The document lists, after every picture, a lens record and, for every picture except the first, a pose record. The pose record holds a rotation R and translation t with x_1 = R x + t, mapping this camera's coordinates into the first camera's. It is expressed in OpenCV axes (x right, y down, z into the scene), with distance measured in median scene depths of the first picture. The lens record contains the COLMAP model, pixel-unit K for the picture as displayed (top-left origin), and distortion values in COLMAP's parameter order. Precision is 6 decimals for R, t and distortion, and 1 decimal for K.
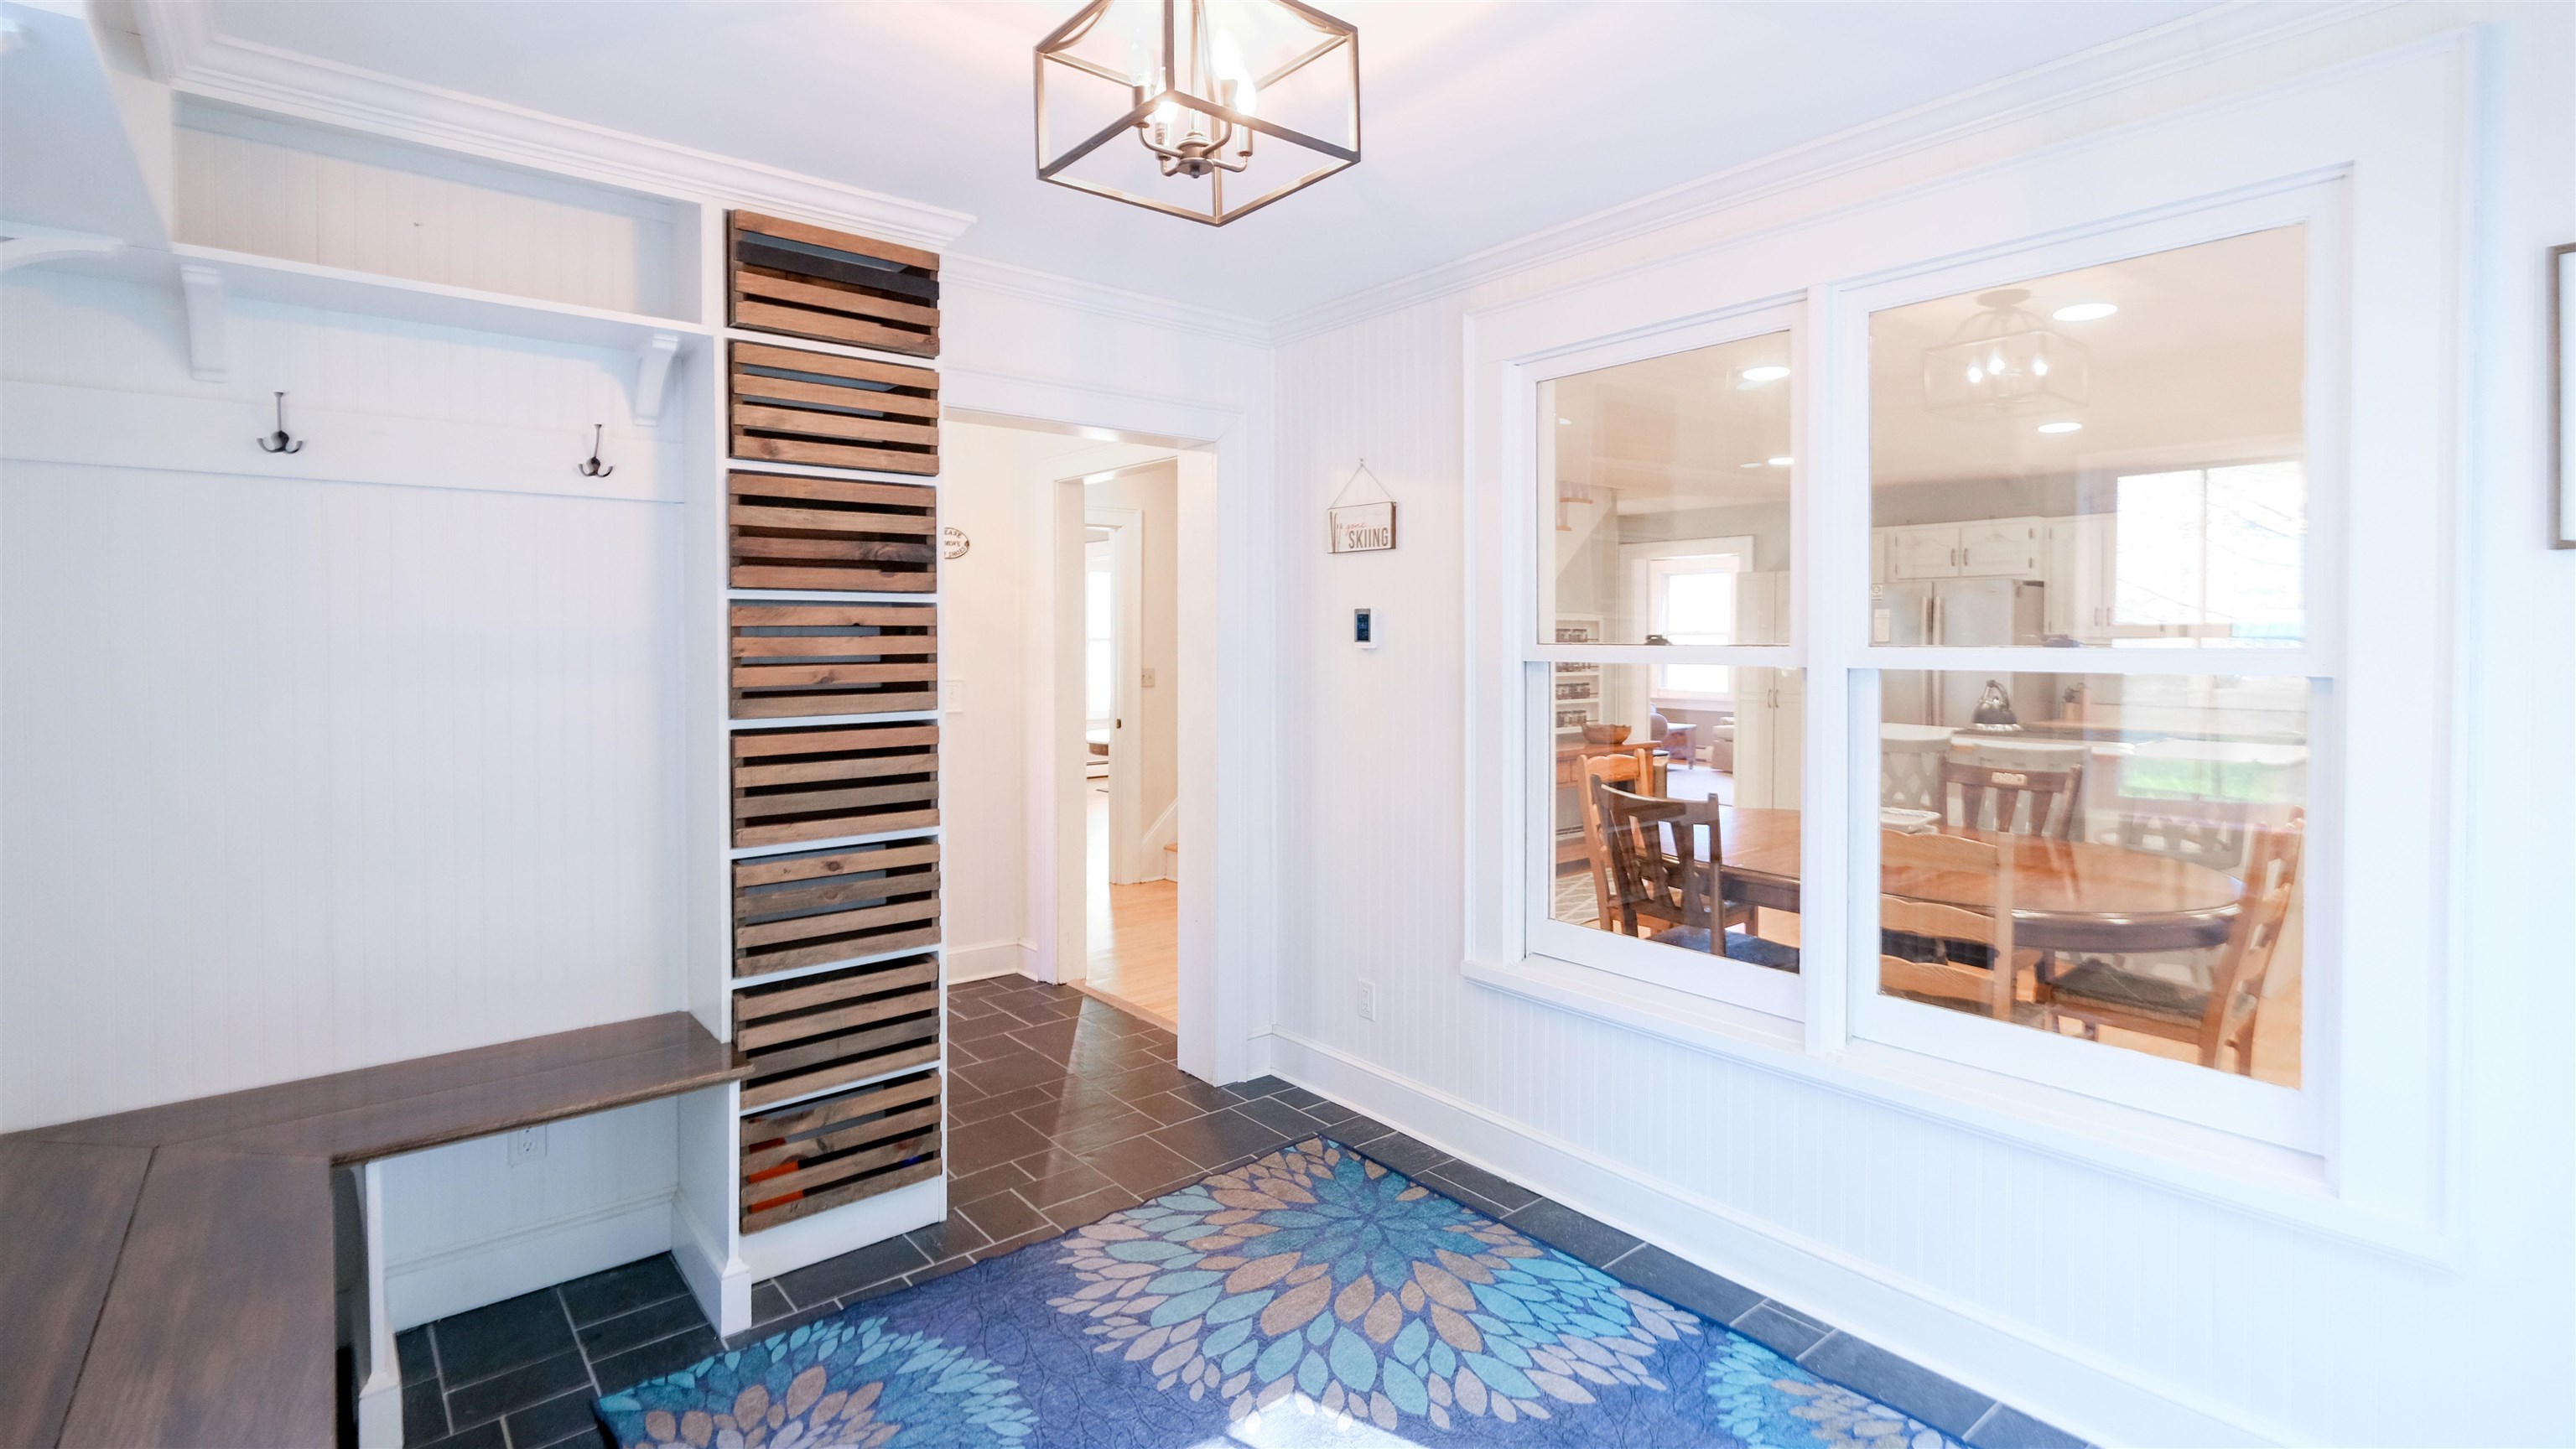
lens RADIAL K [[1150.7, 0, 1292.9], [0, 1150.7, 583.1], [0, 0, 1]] dist [-0.002113, -0.000589]
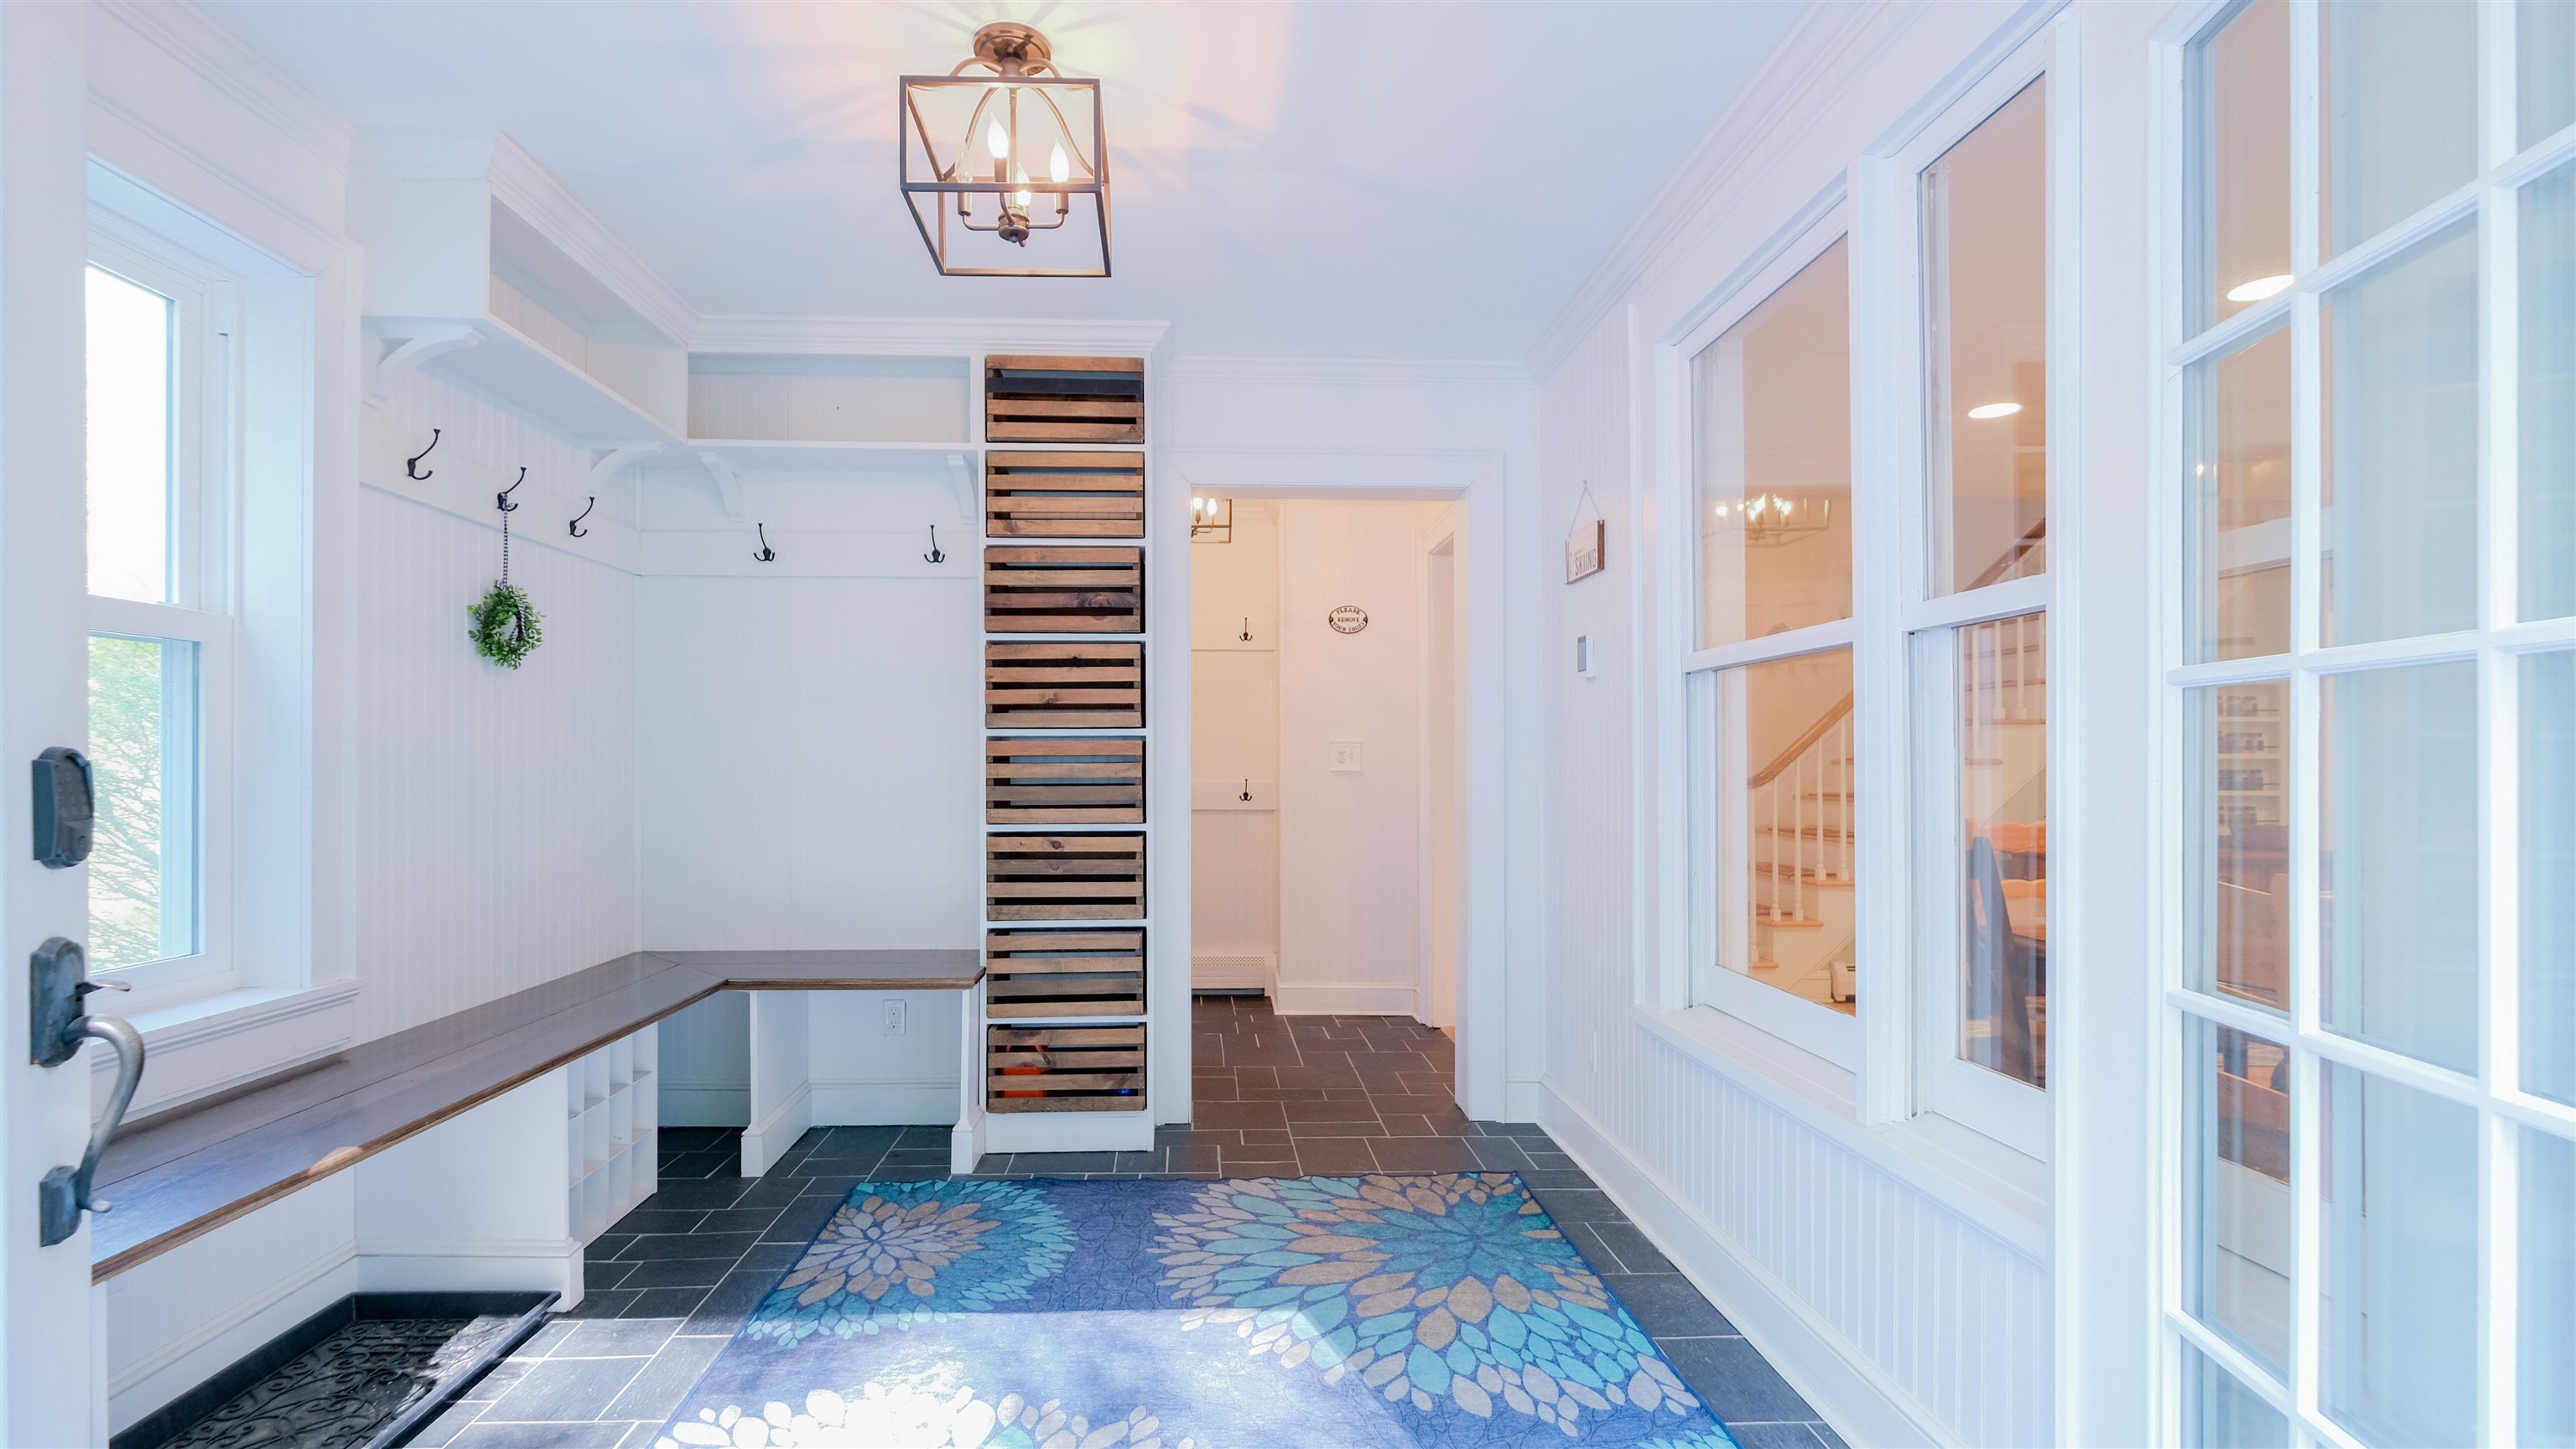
lens RADIAL K [[1149.2, 0, 1279.7], [0, 1149.2, 681.4], [0, 0, 1]] dist [0.001481, -0.000047]
pose [[0.800841, -0.045014, -0.597184, 0.587199], [0.026154, 0.998849, -0.040217, 0.124342], [0.598306, 0.016589, 0.801096, 0.118404]]
